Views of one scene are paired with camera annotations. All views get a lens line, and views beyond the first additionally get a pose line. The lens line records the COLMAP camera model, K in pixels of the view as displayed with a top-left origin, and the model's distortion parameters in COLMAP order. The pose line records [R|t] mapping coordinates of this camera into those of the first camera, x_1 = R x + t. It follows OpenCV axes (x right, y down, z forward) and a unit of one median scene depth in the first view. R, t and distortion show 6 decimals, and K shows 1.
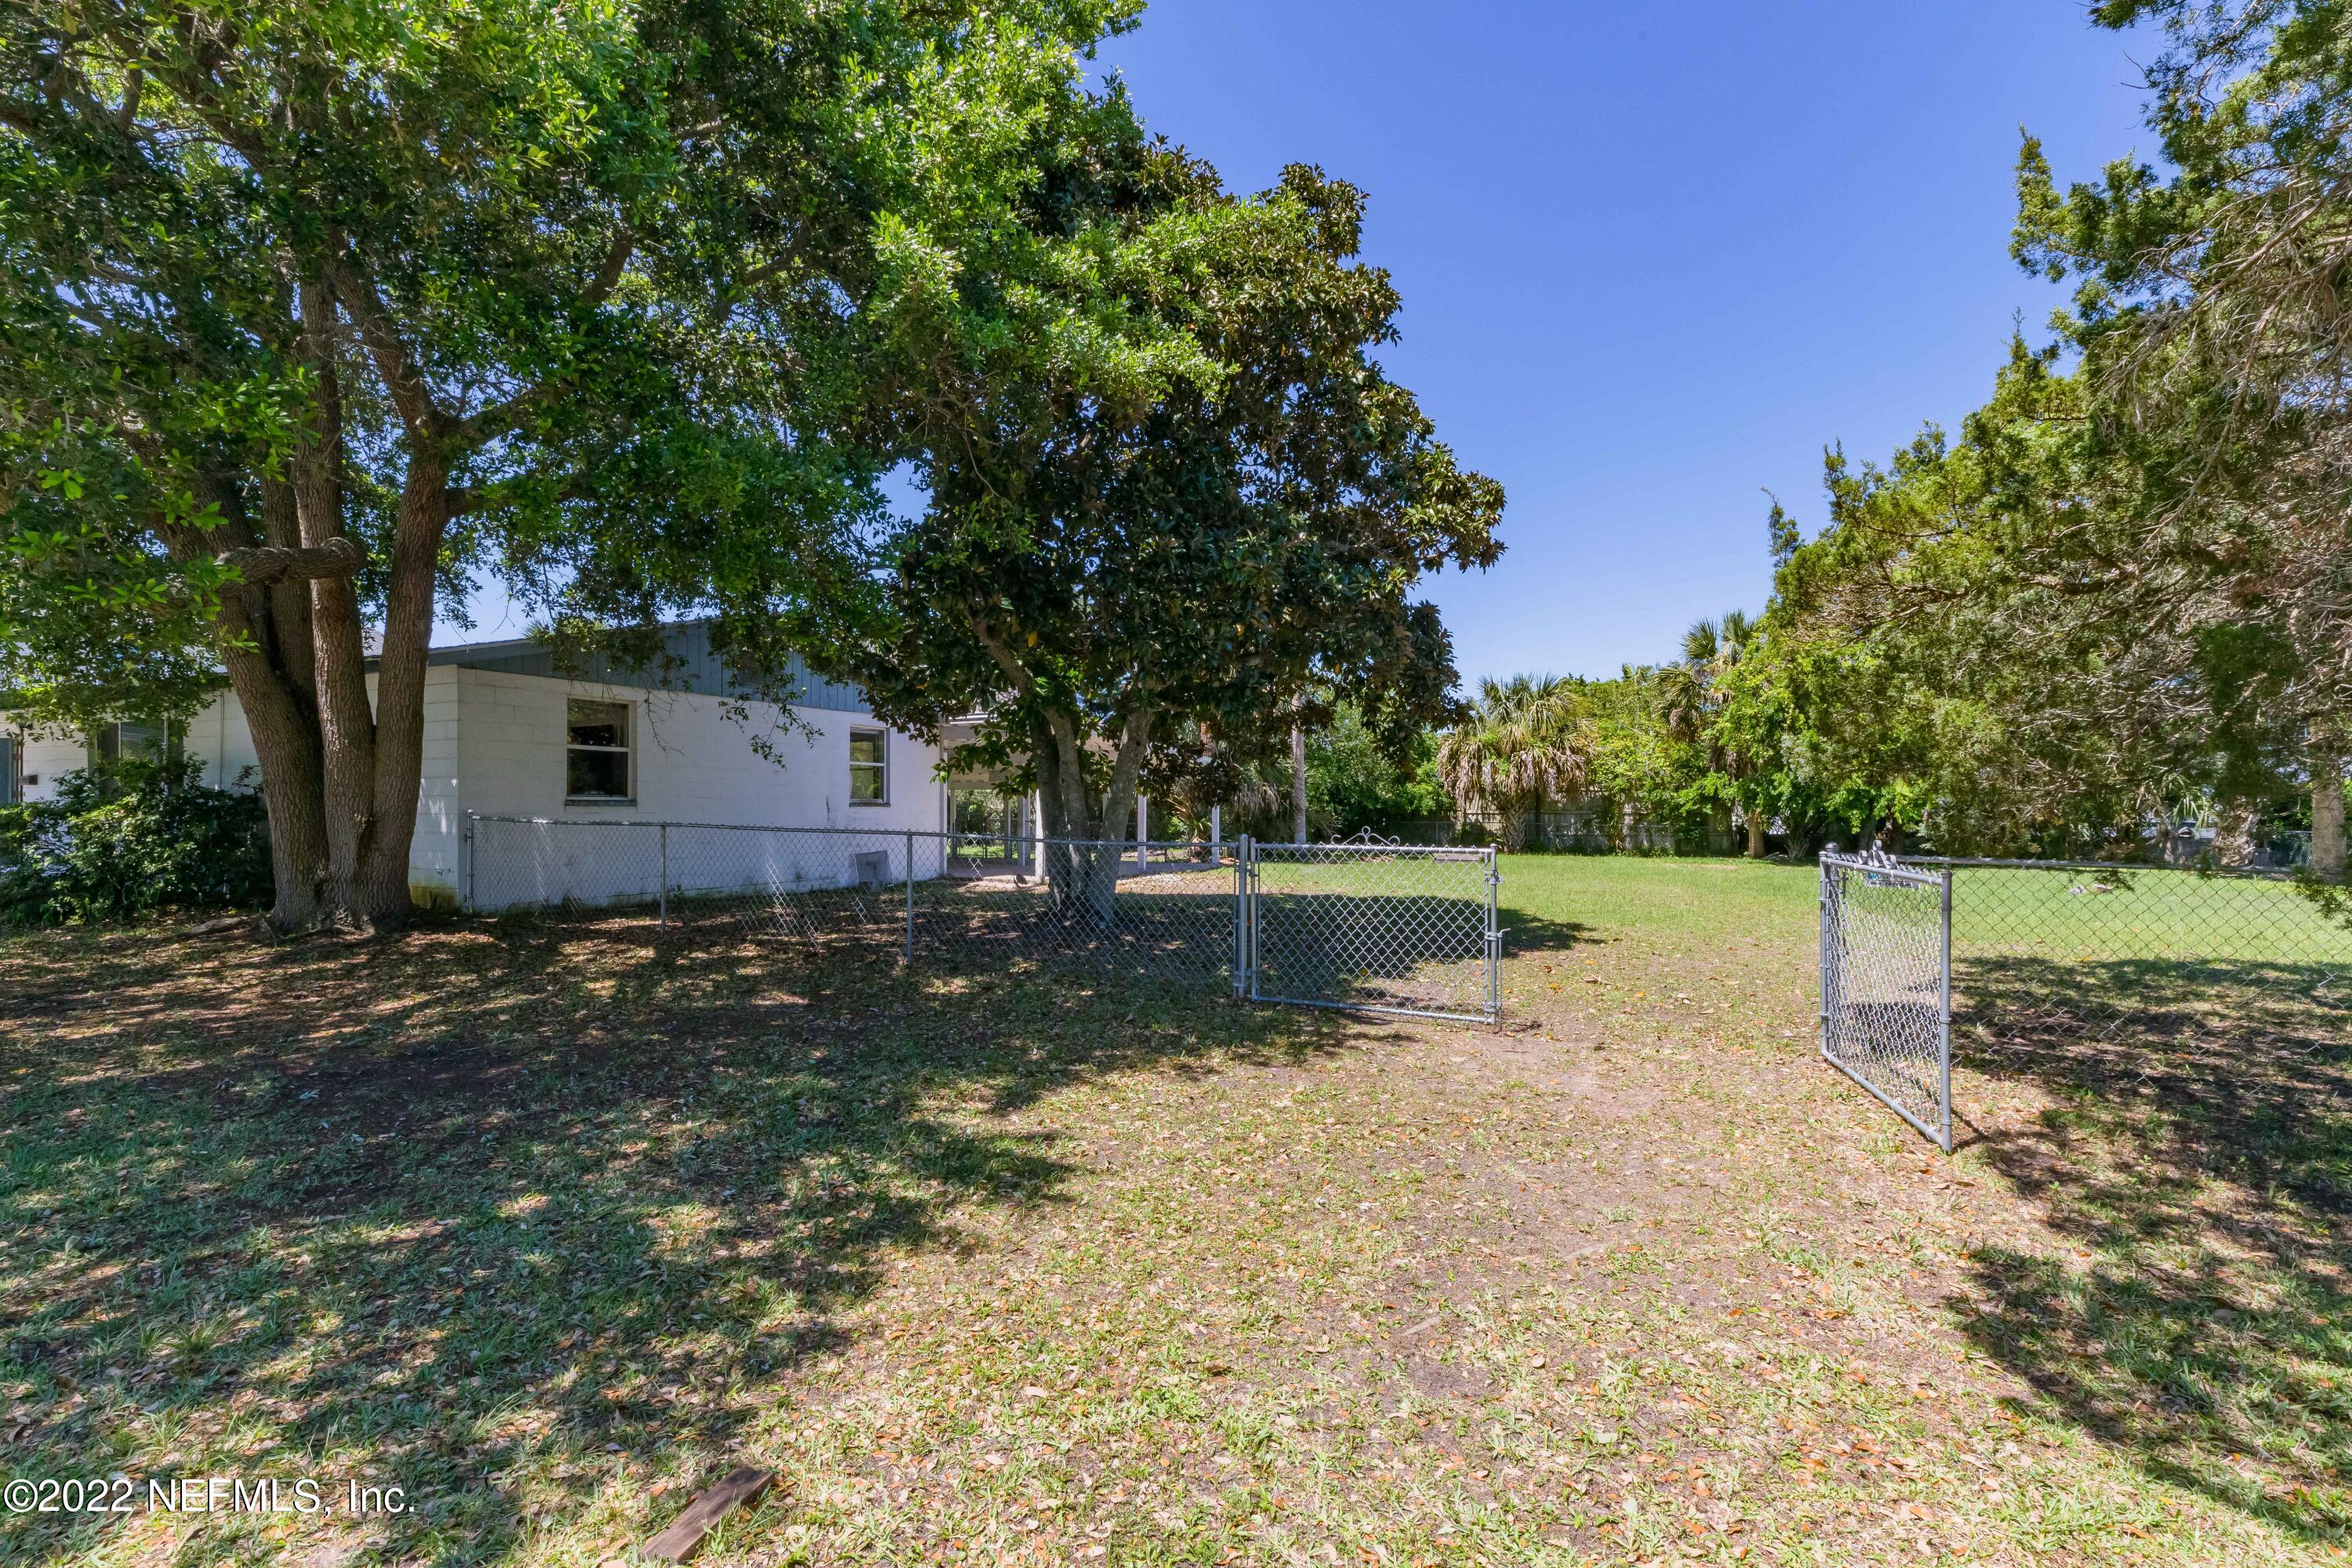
lens RADIAL K [[1055.1, 0, 1174.6], [0, 1055.1, 791.6], [0, 0, 1]] dist [0.002802, -0.001557]
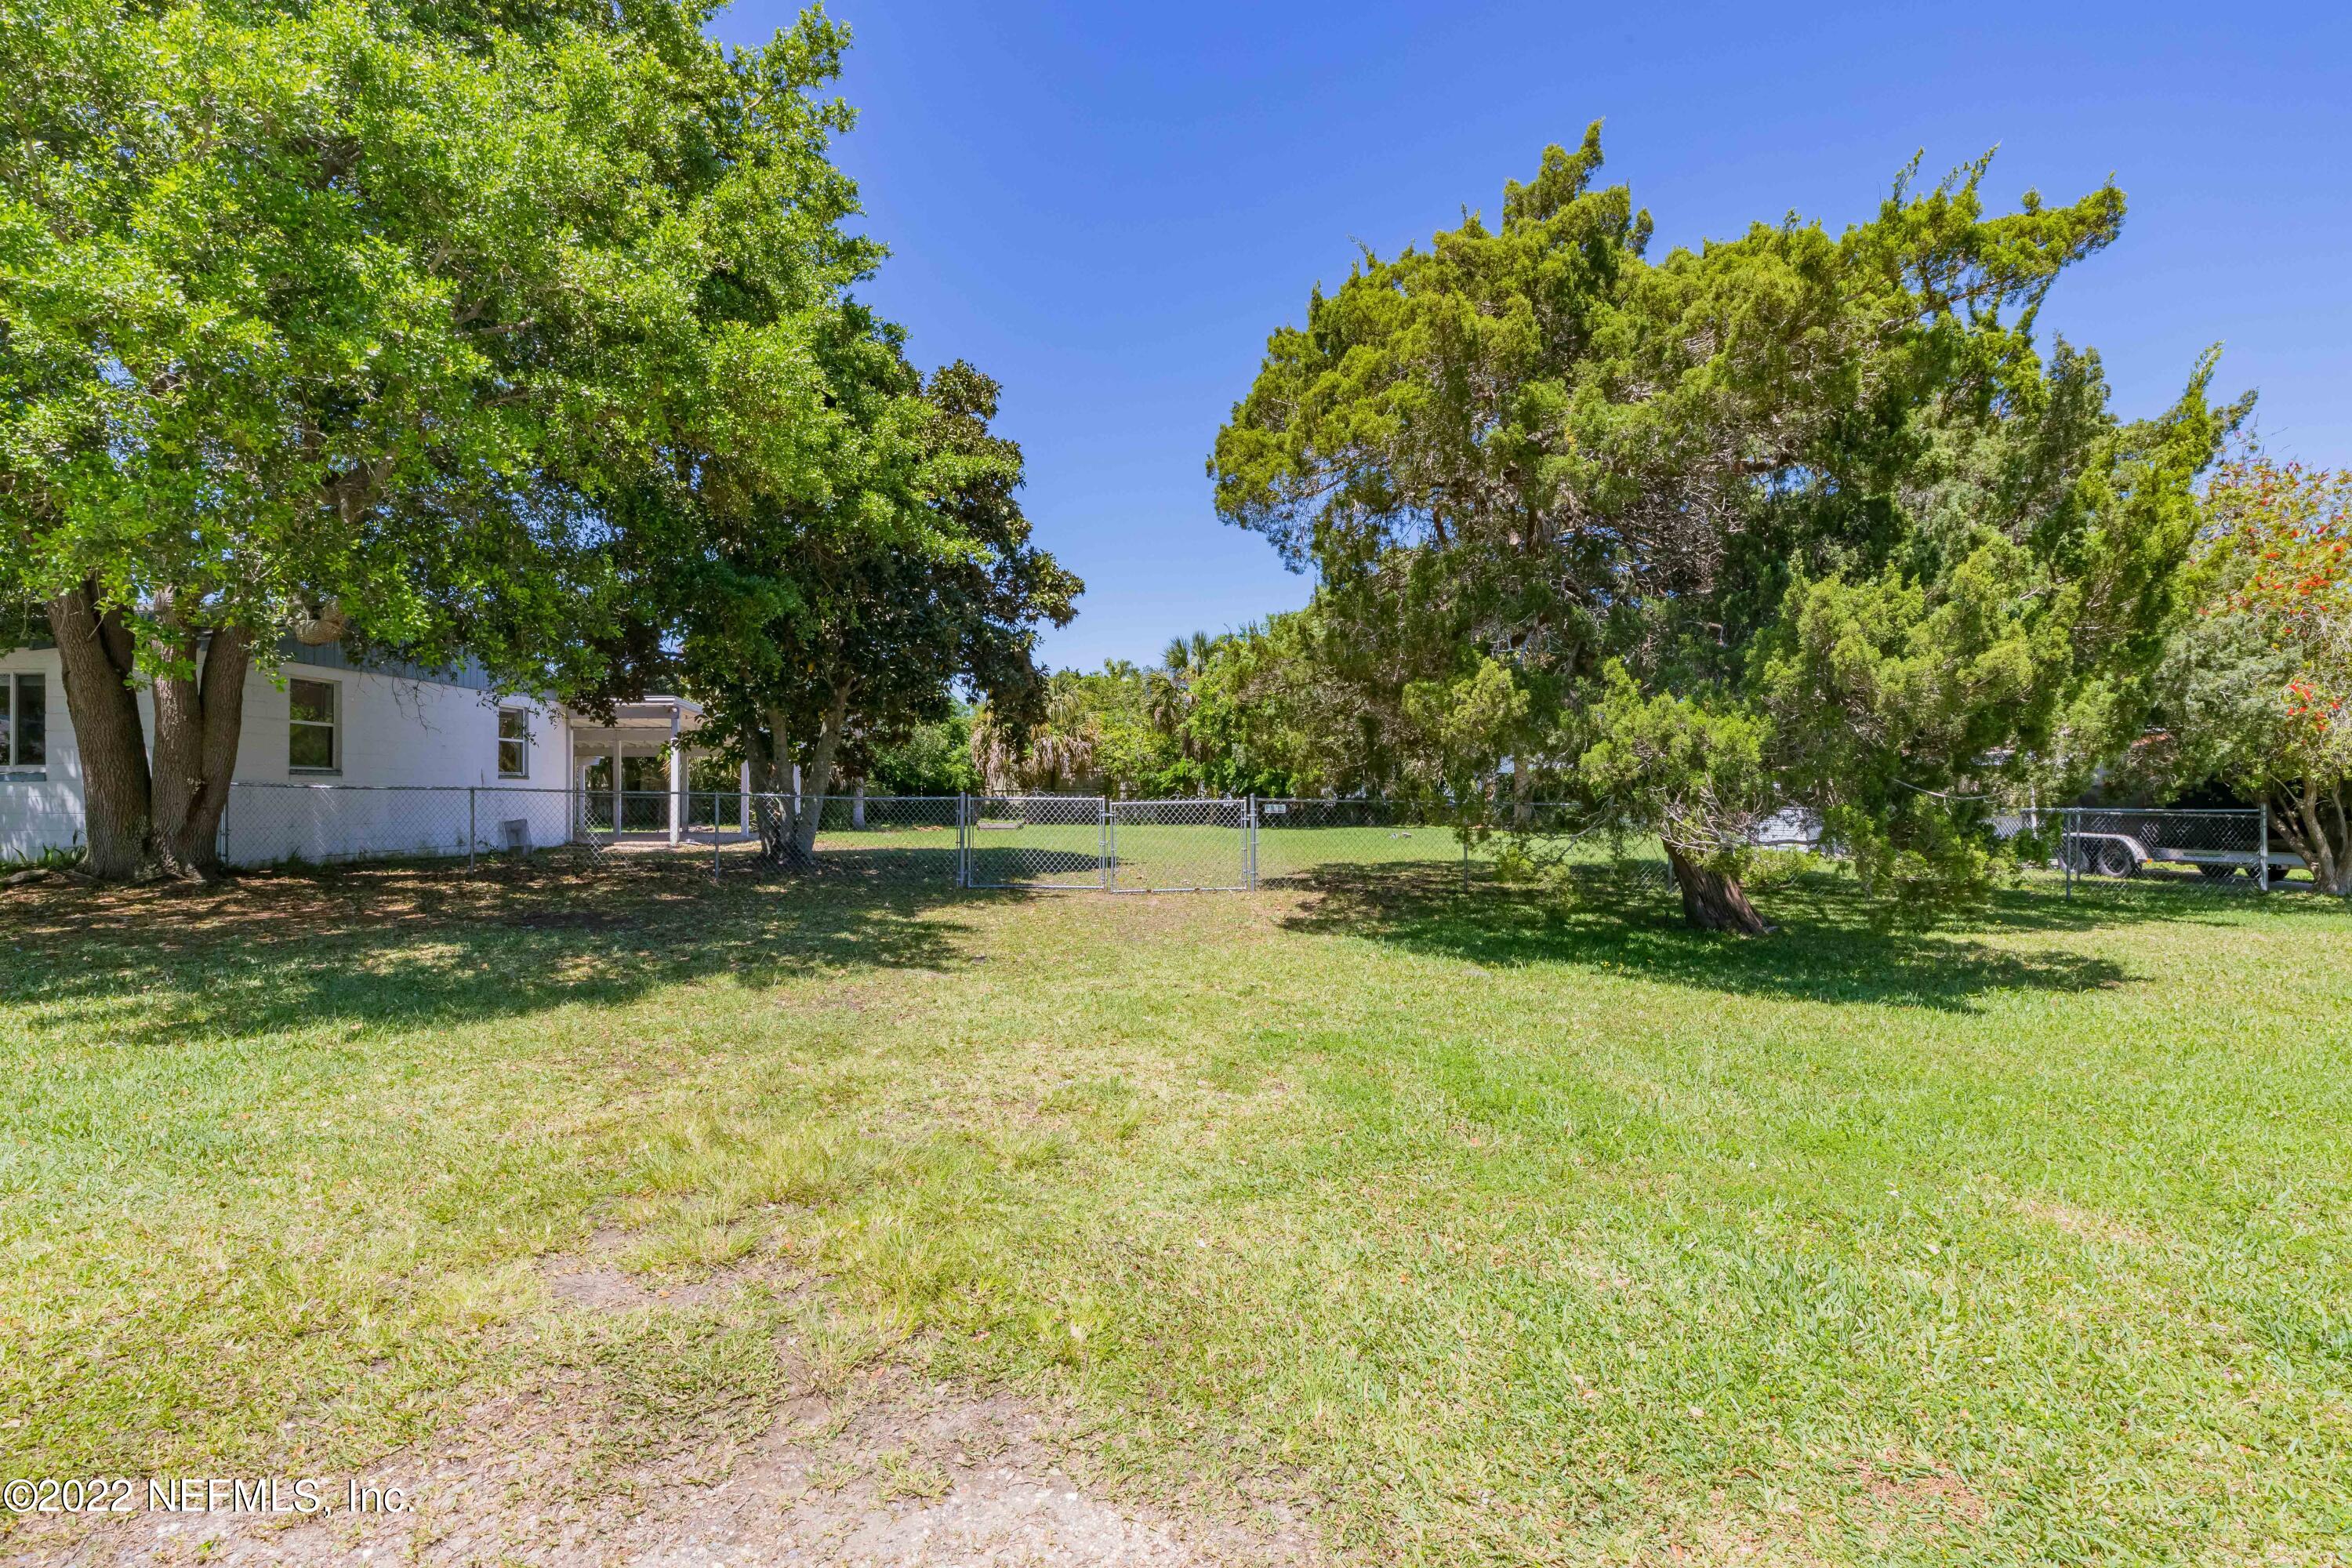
lens RADIAL K [[1210.9, 0, 1187.0], [0, 1210.9, 804.3], [0, 0, 1]] dist [0.010443, -0.001614]
pose [[0.884141, -0.002703, 0.467213, -0.173786], [-0.009860, 0.999653, 0.024441, 0.002138], [-0.467117, -0.026216, 0.883807, -0.301331]]
